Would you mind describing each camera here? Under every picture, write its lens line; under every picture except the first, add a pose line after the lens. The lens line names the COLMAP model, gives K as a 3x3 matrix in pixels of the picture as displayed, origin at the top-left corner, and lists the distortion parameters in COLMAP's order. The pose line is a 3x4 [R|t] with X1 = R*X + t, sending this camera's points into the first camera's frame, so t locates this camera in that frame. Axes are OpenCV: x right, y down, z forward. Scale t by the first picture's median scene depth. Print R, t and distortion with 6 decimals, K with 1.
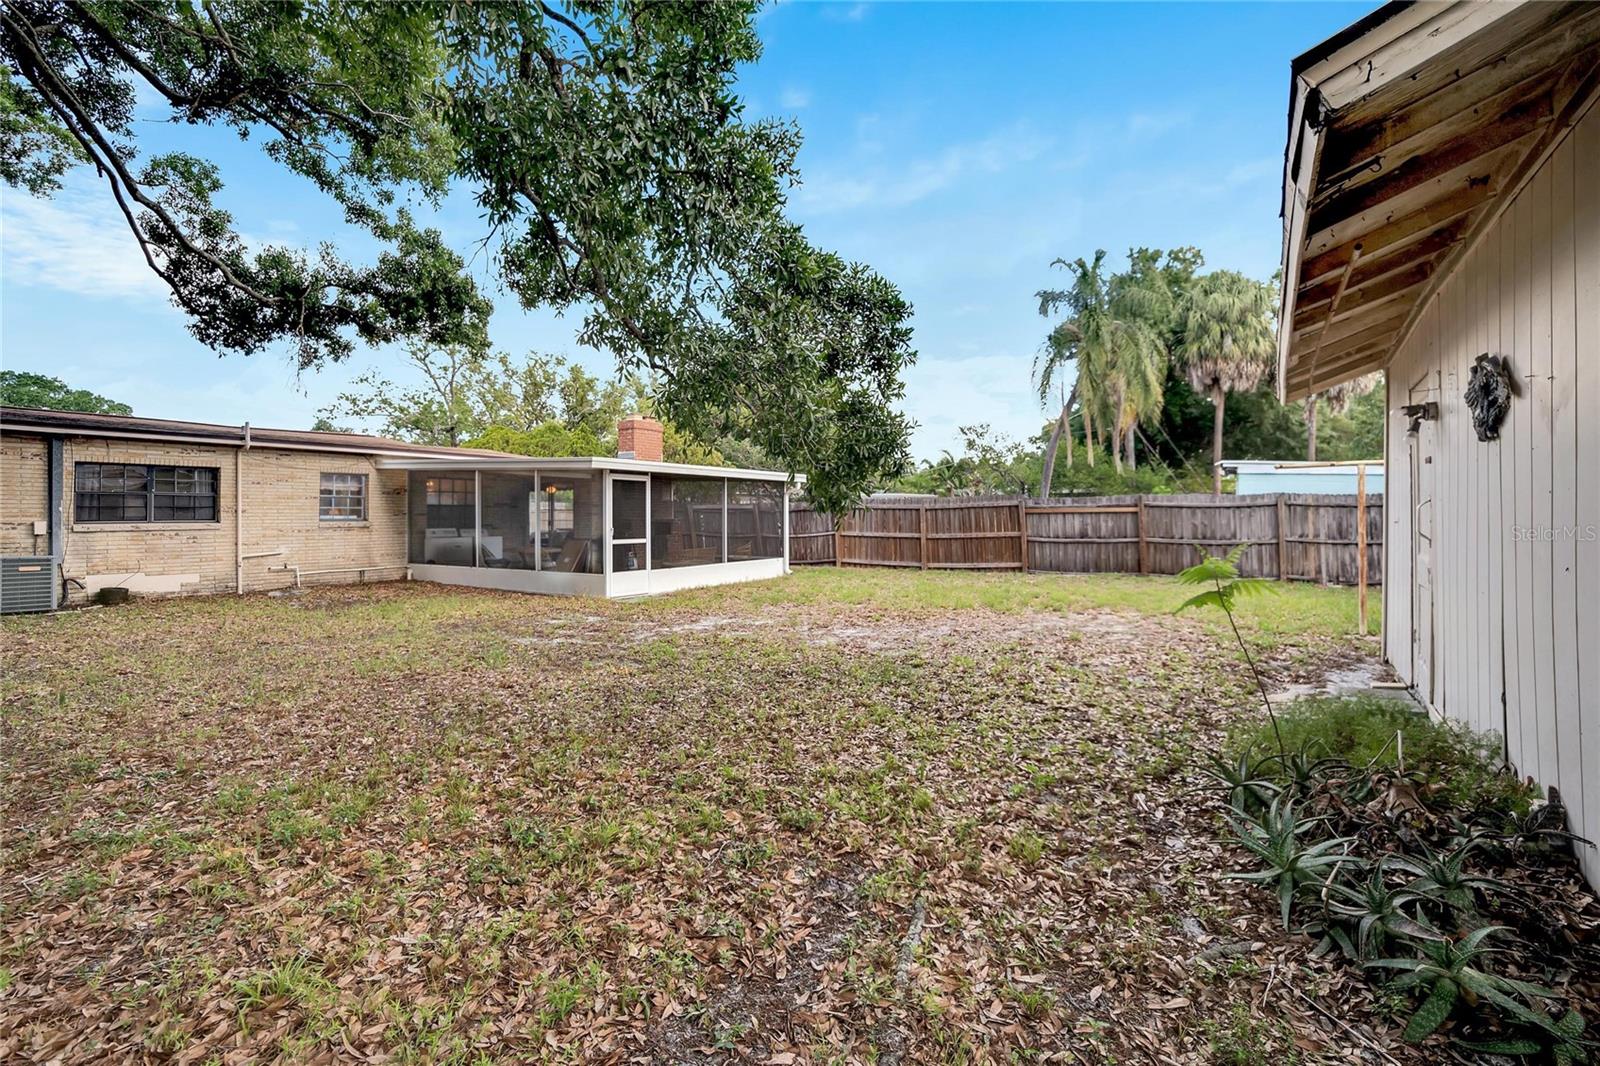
lens RADIAL K [[715.7, 0, 790.1], [0, 715.7, 506.0], [0, 0, 1]] dist [-0.026588, 0.007320]
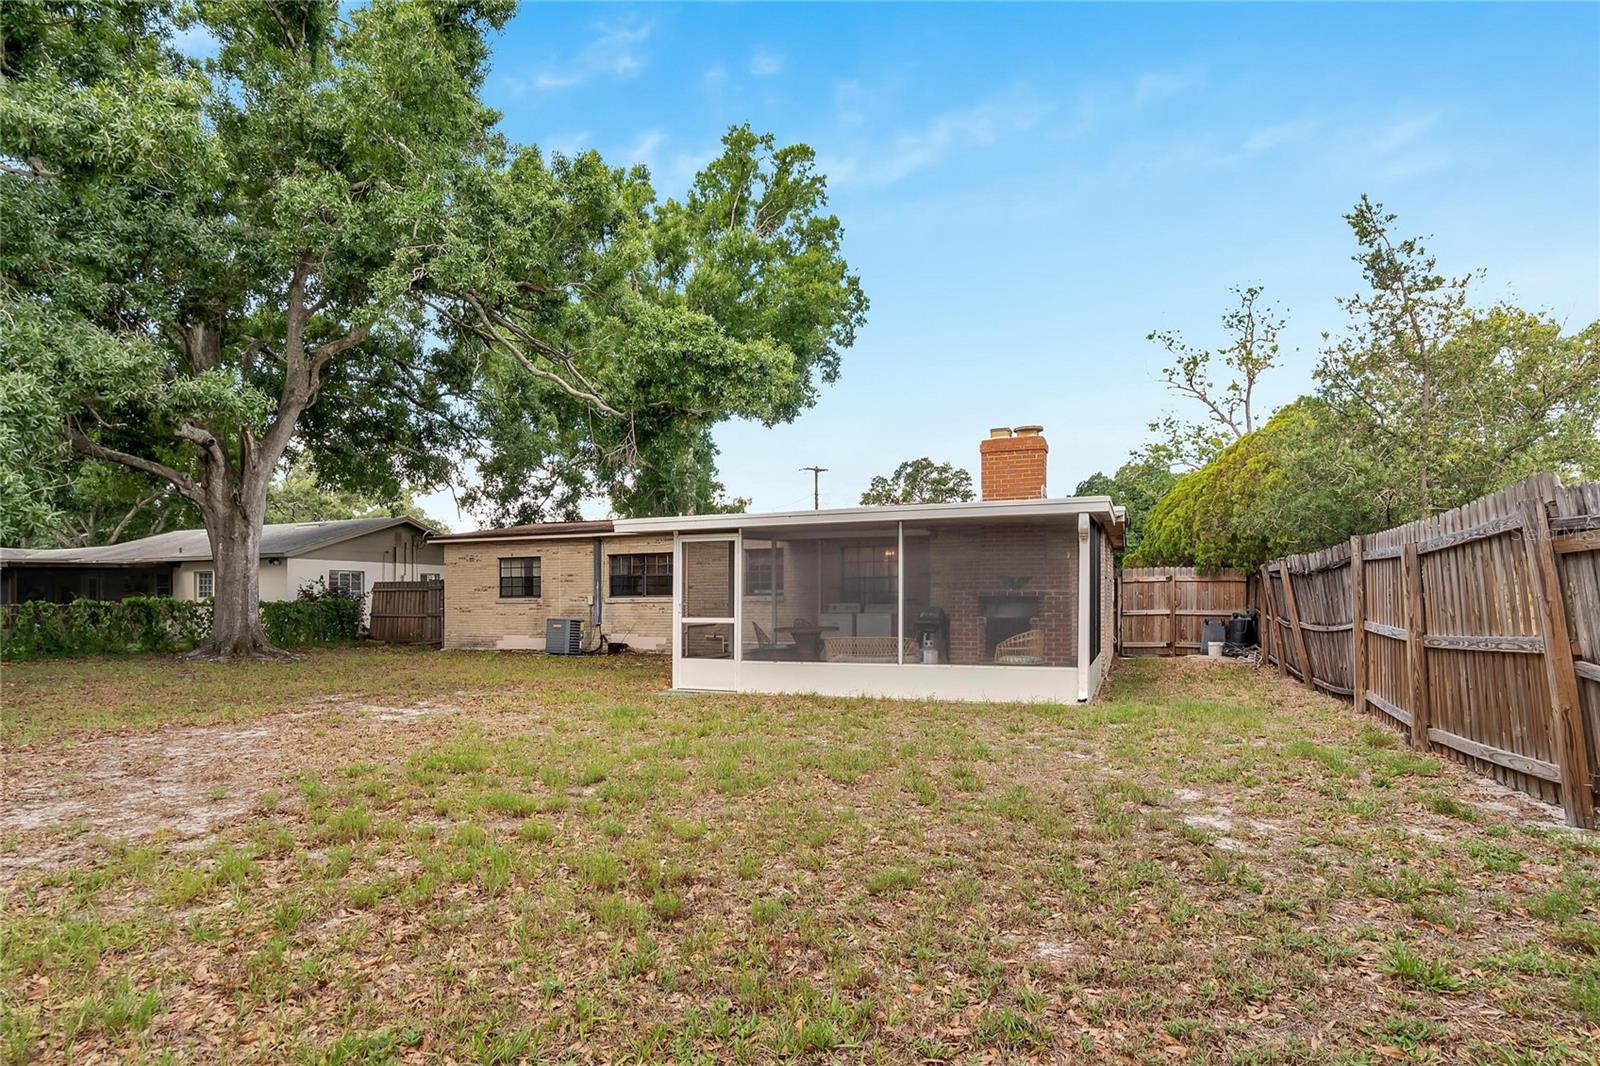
lens RADIAL K [[869.8, 0, 798.7], [0, 869.8, 601.9], [0, 0, 1]] dist [-0.039433, -0.000049]
pose [[0.178688, 0.005599, -0.983890, 0.816971], [0.021455, 0.999724, 0.009586, 0.025007], [0.983672, -0.022822, 0.178519, 1.049876]]
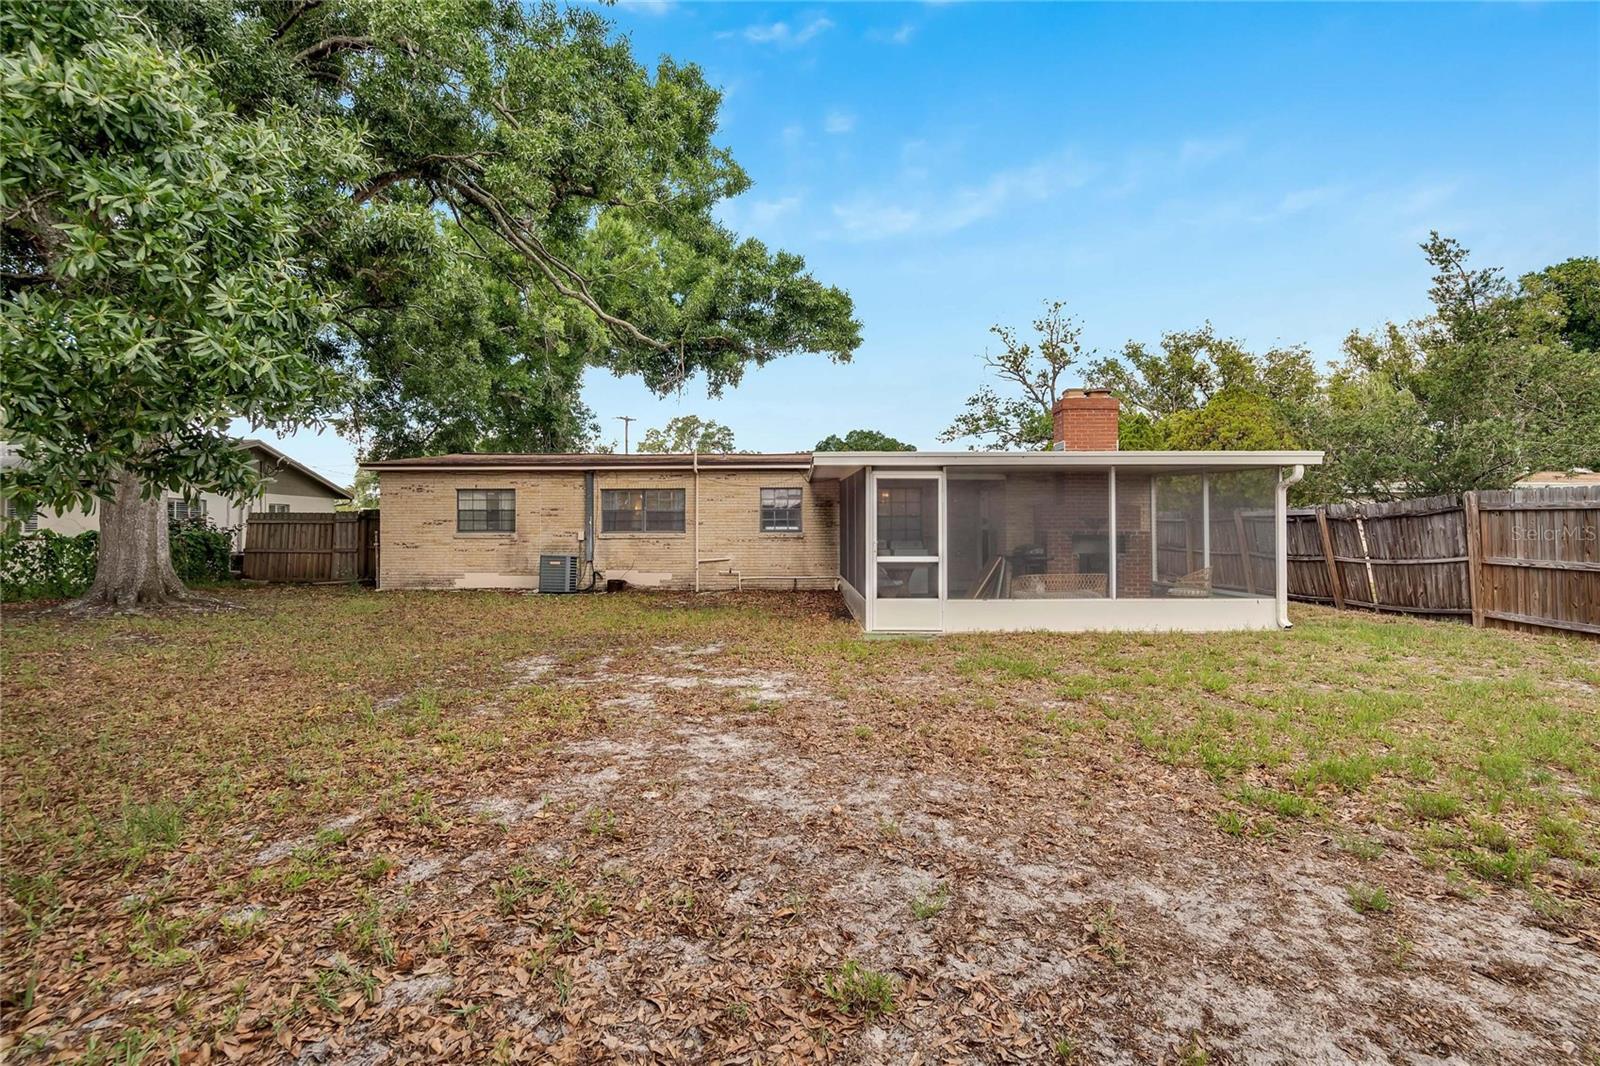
lens RADIAL K [[714.3, 0, 794.8], [0, 714.3, 512.2], [0, 0, 1]] dist [-0.026617, 0.006236]
pose [[0.530409, -0.020965, -0.847483, 0.401898], [0.011744, 0.999780, -0.017383, 0.012659], [0.847661, -0.000733, 0.530538, 0.559520]]
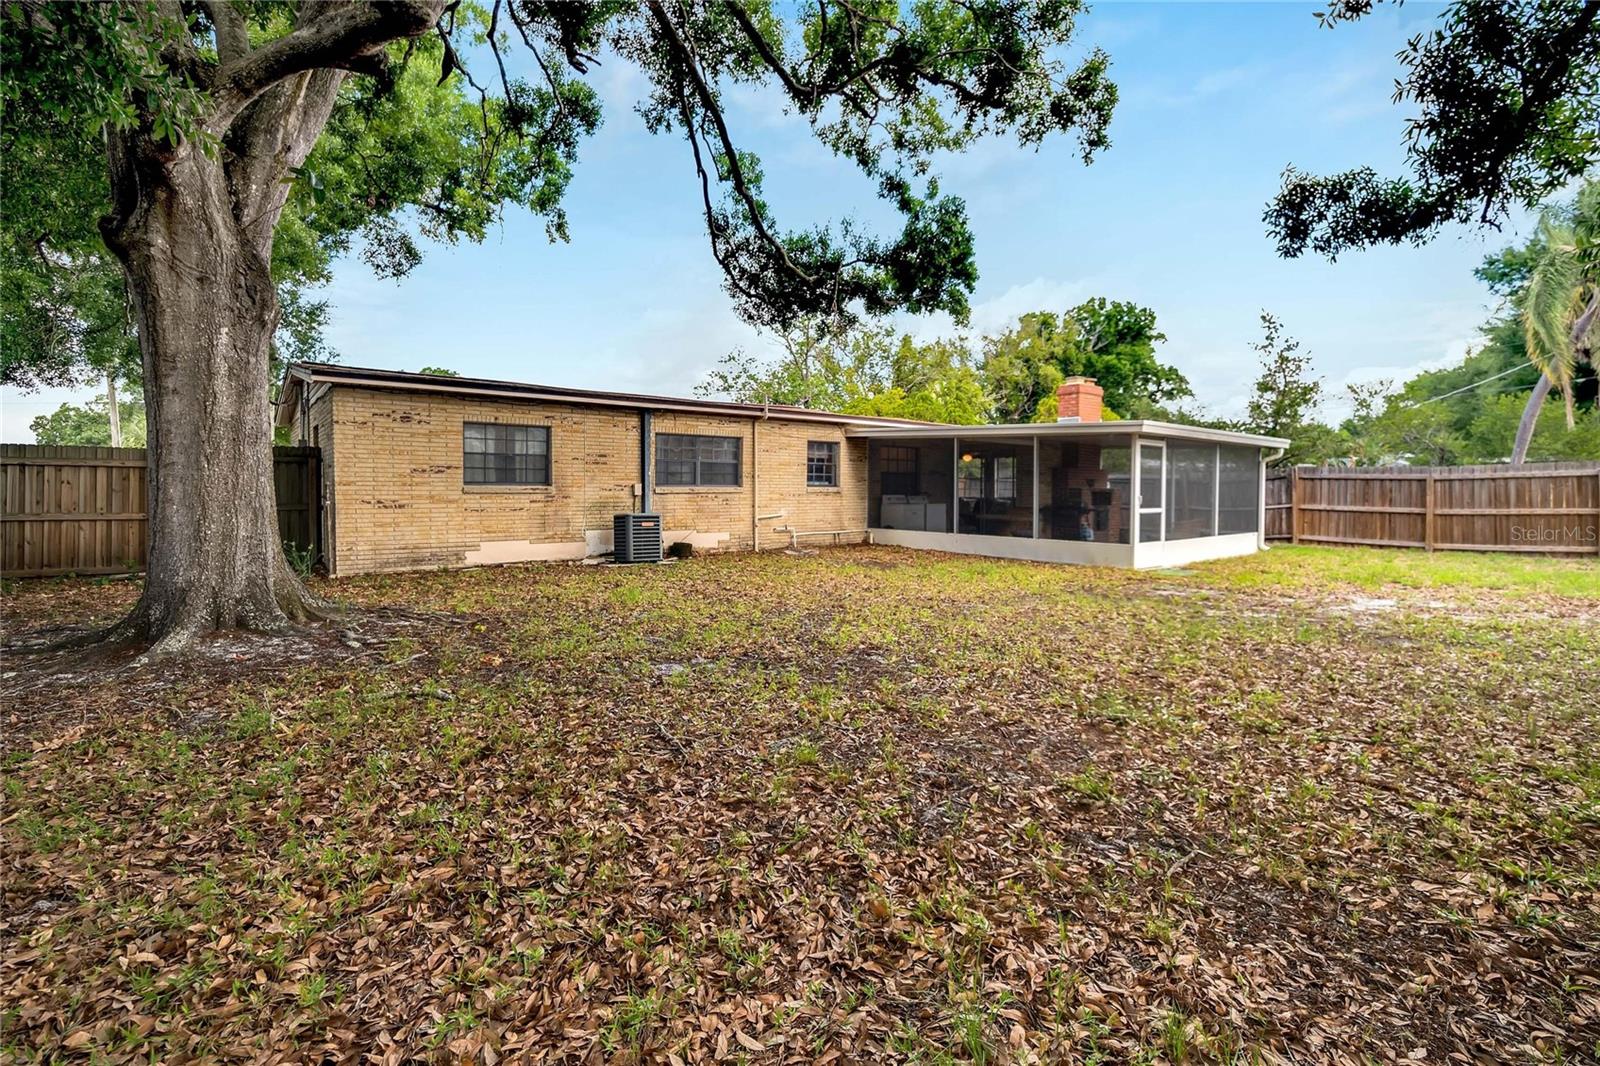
lens RADIAL K [[715.7, 0, 790.1], [0, 715.7, 506.0], [0, 0, 1]] dist [-0.026588, 0.007320]
pose [[0.947717, 0.017507, -0.318632, -0.425288], [-0.004557, 0.999135, 0.041342, 0.007538], [0.319081, -0.037728, 0.946976, -0.047258]]
